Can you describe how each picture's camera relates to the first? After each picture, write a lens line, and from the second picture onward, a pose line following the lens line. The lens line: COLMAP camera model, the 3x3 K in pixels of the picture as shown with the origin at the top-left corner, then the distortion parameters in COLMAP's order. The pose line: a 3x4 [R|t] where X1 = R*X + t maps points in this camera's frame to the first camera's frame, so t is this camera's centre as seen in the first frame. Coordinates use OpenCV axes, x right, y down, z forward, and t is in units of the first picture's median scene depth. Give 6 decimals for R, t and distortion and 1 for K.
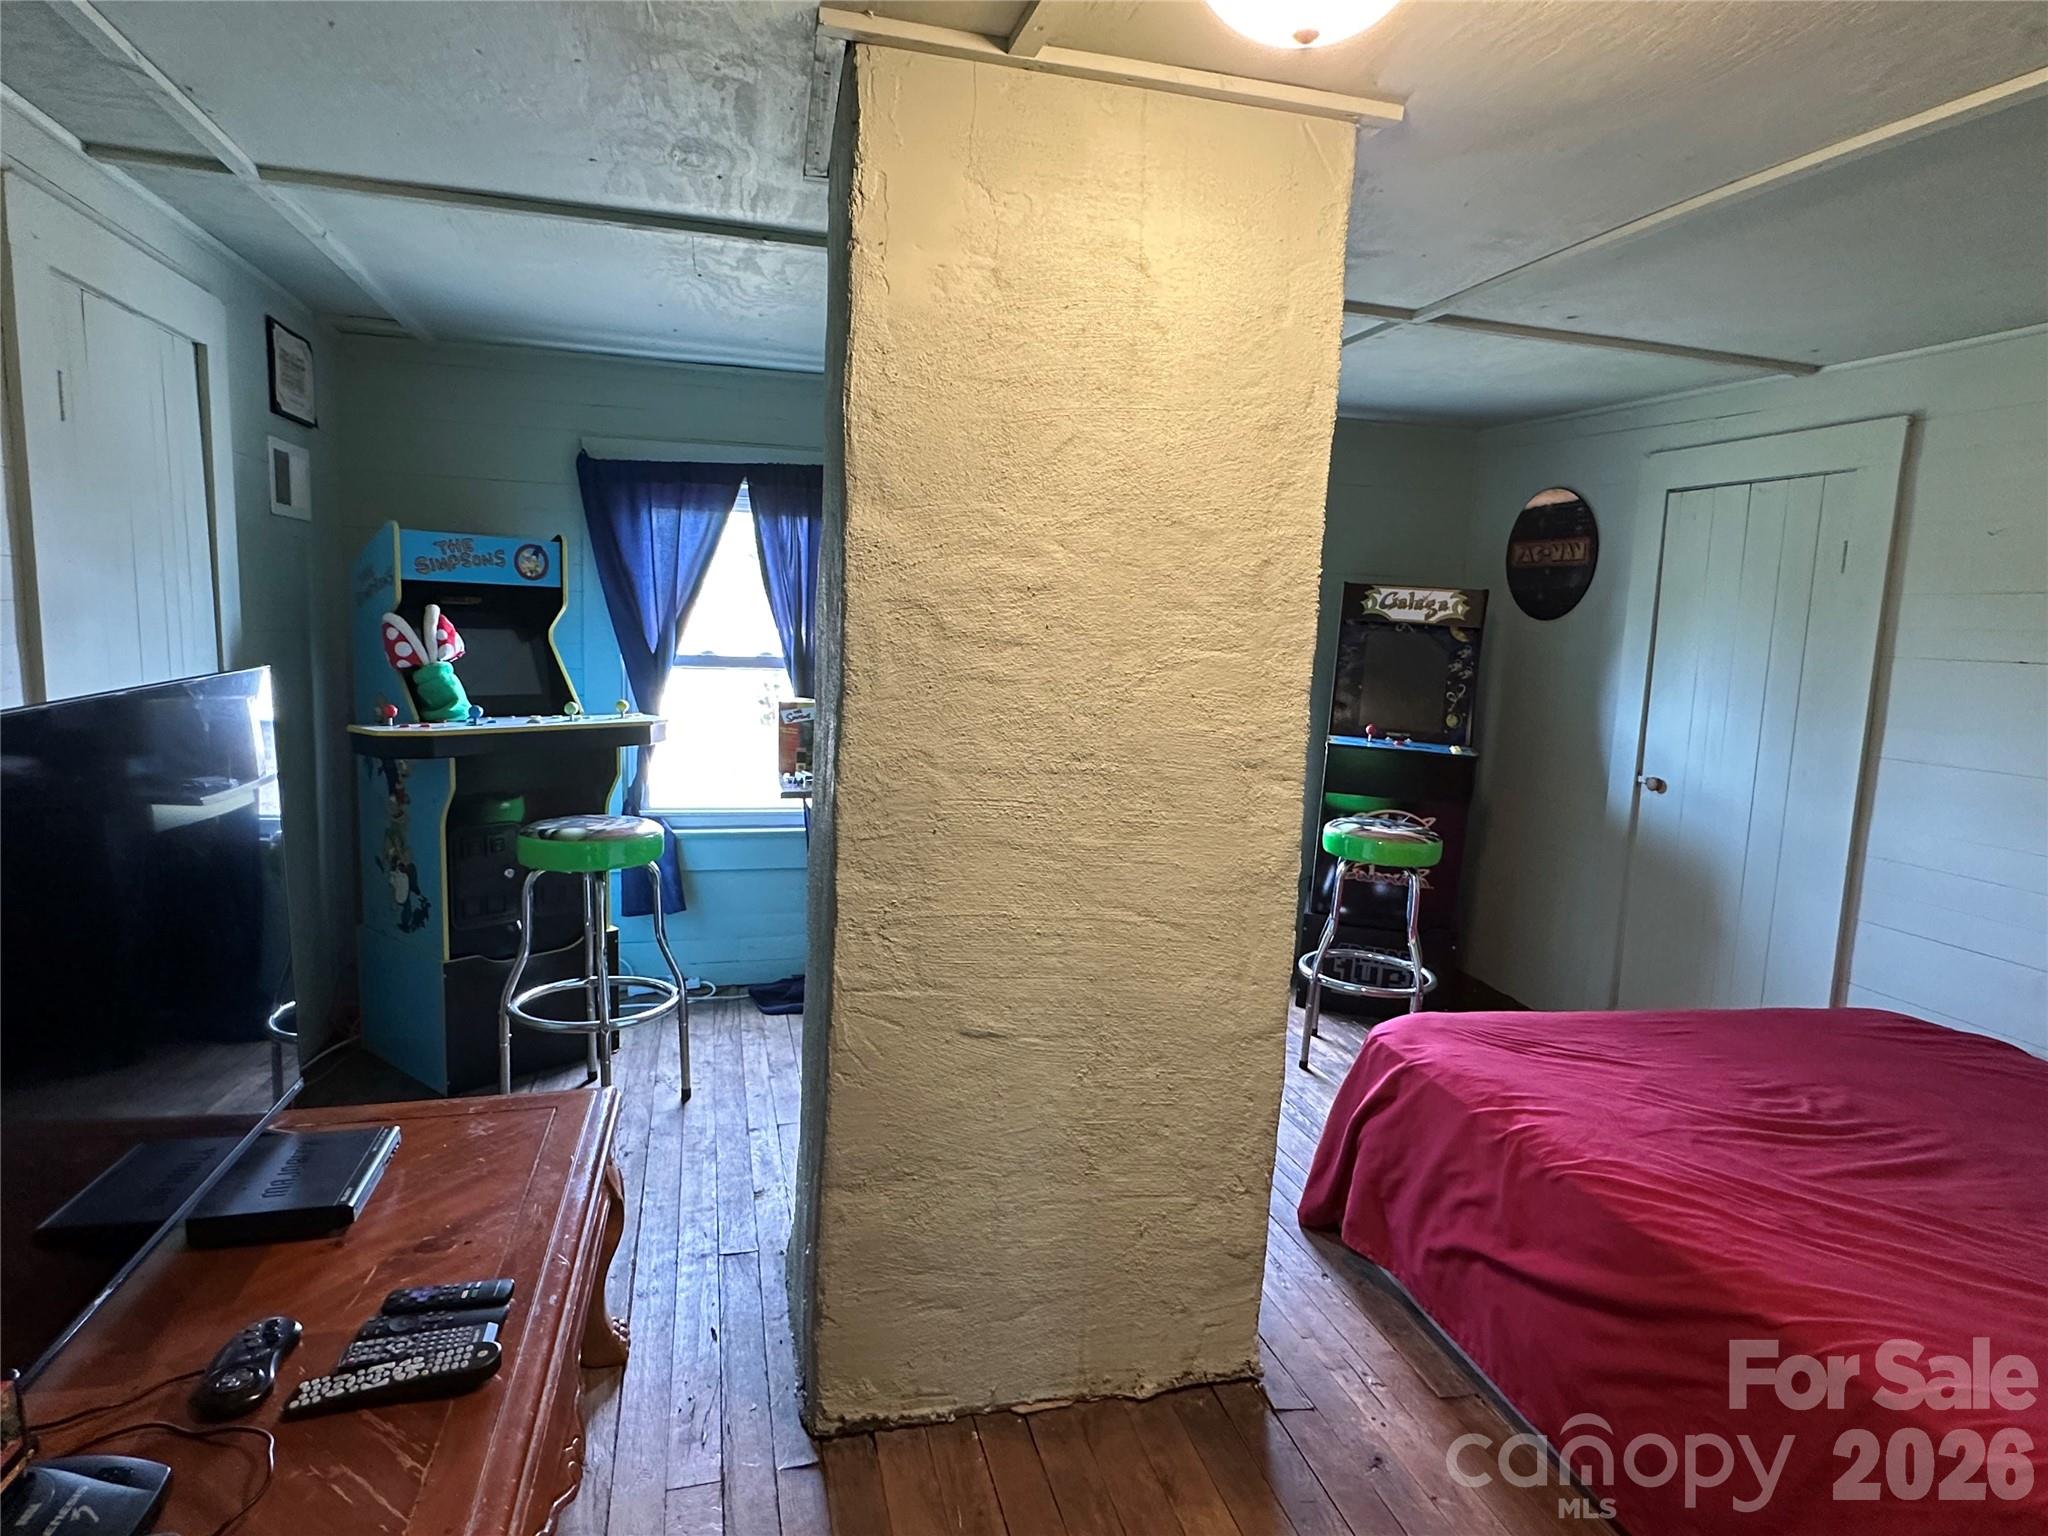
lens RADIAL K [[1152.4, 0, 1024.0], [0, 1152.4, 768.0], [0, 0, 1]] dist [0.000324, -0.000180]
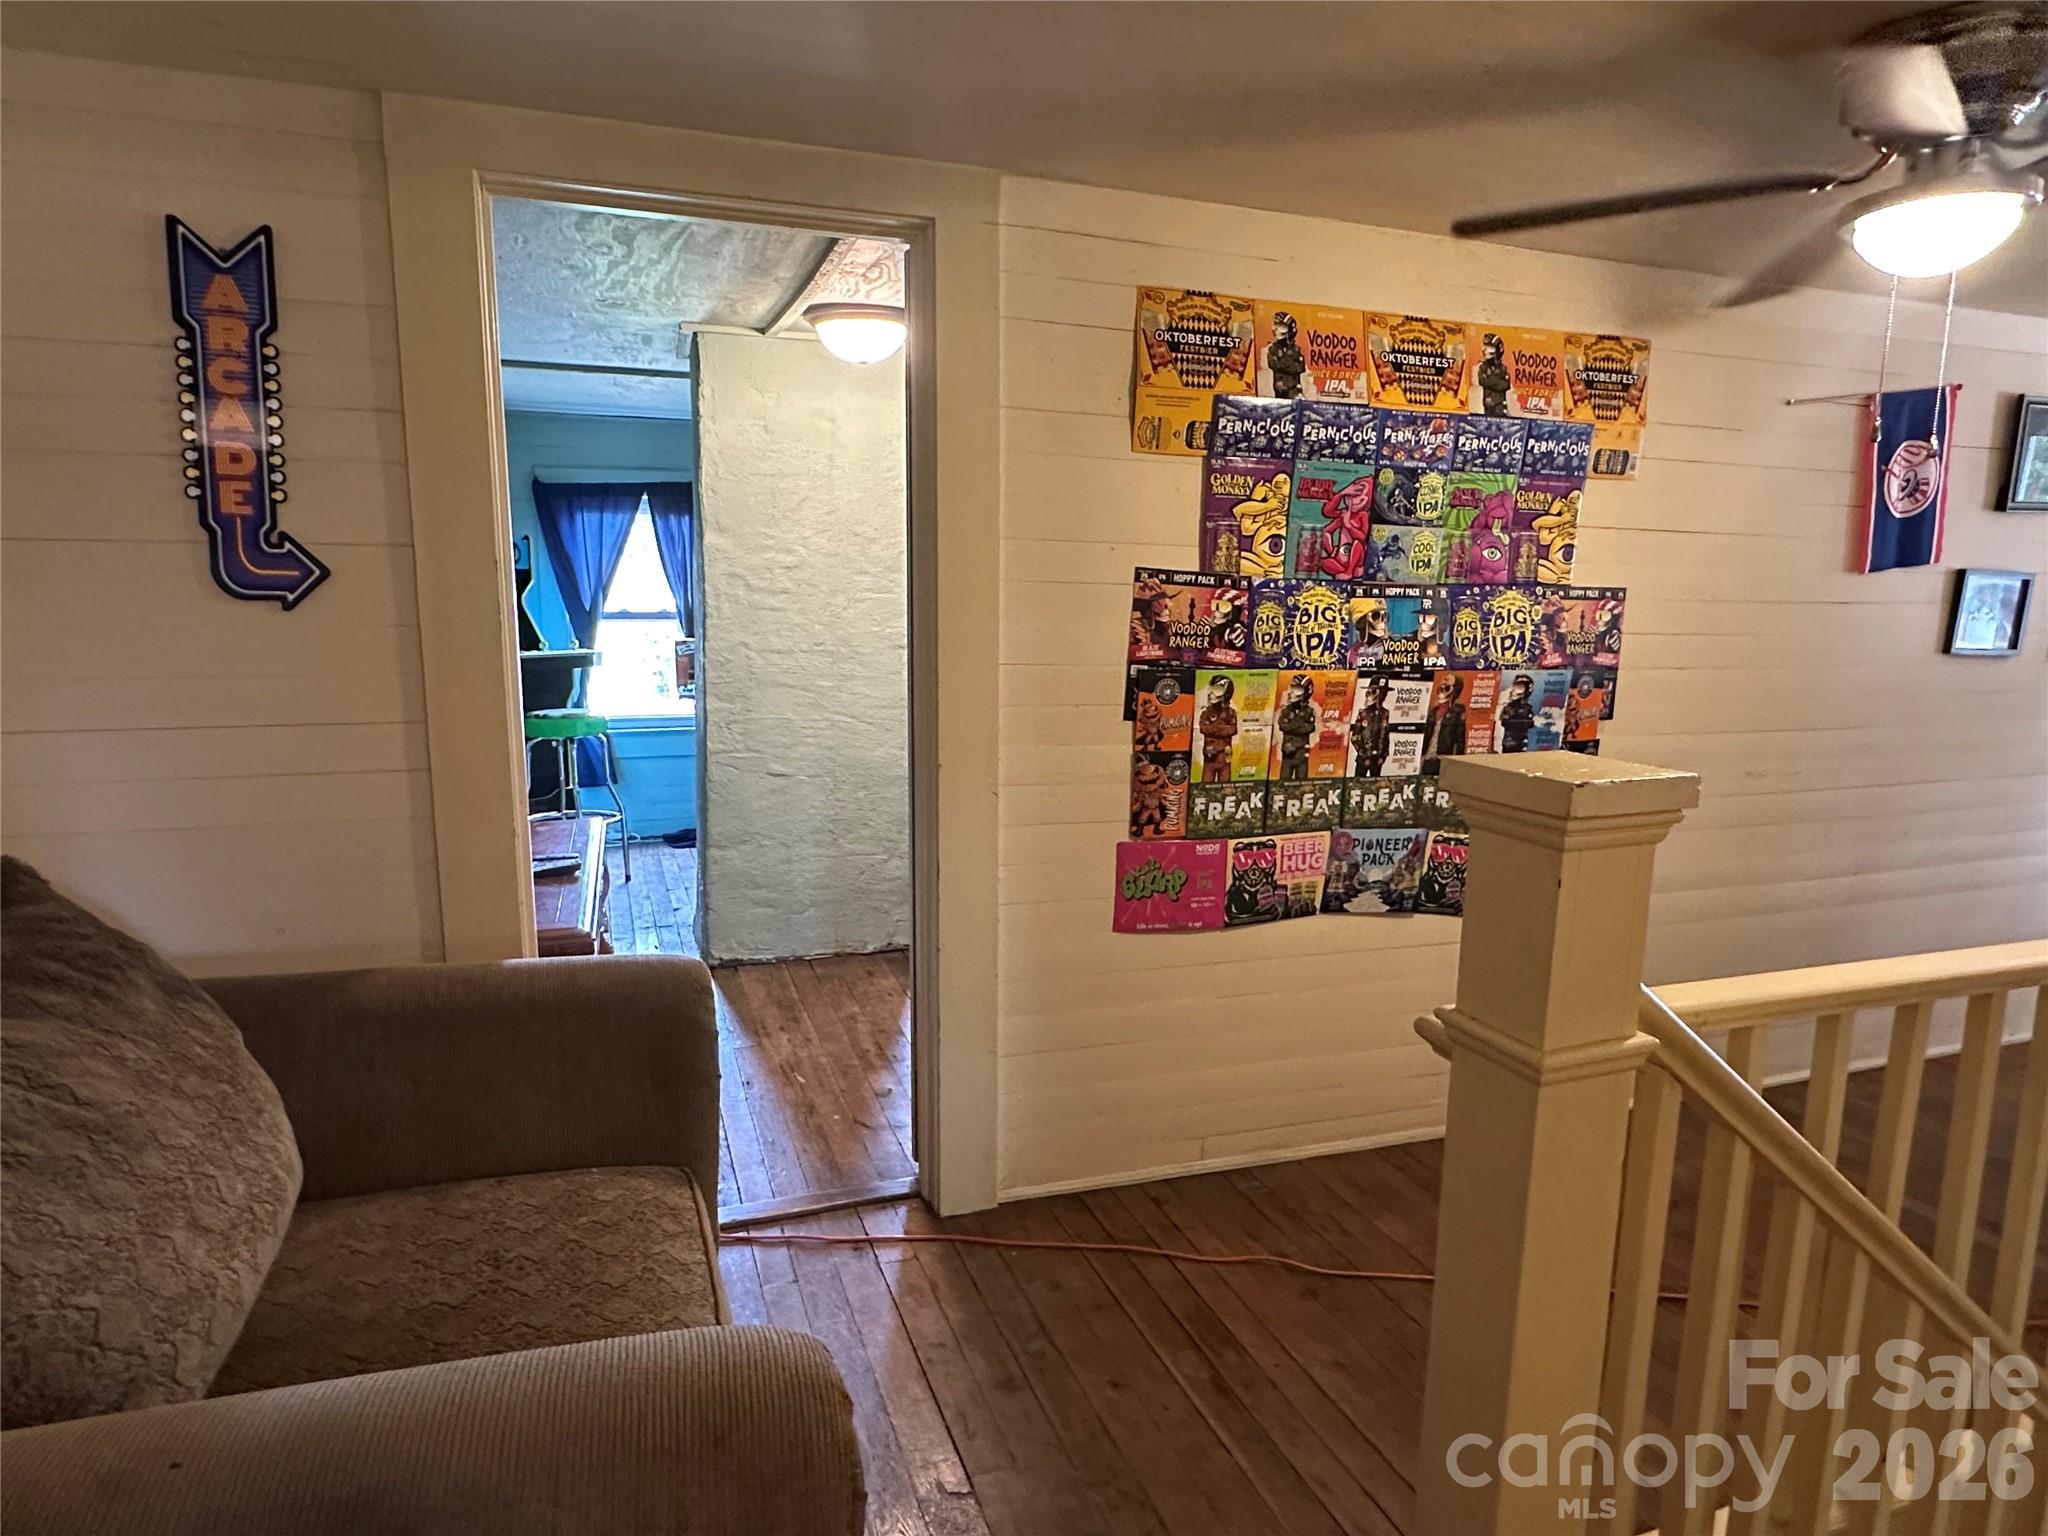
lens RADIAL K [[1203.4, 0, 1024.0], [0, 1203.4, 768.0], [0, 0, 1]] dist [-0.008902, -0.001306]
pose [[0.996689, -0.038211, 0.071775, 0.246407], [0.036219, 0.998927, 0.028860, 0.160603], [-0.072800, -0.026165, 0.997003, -1.206597]]
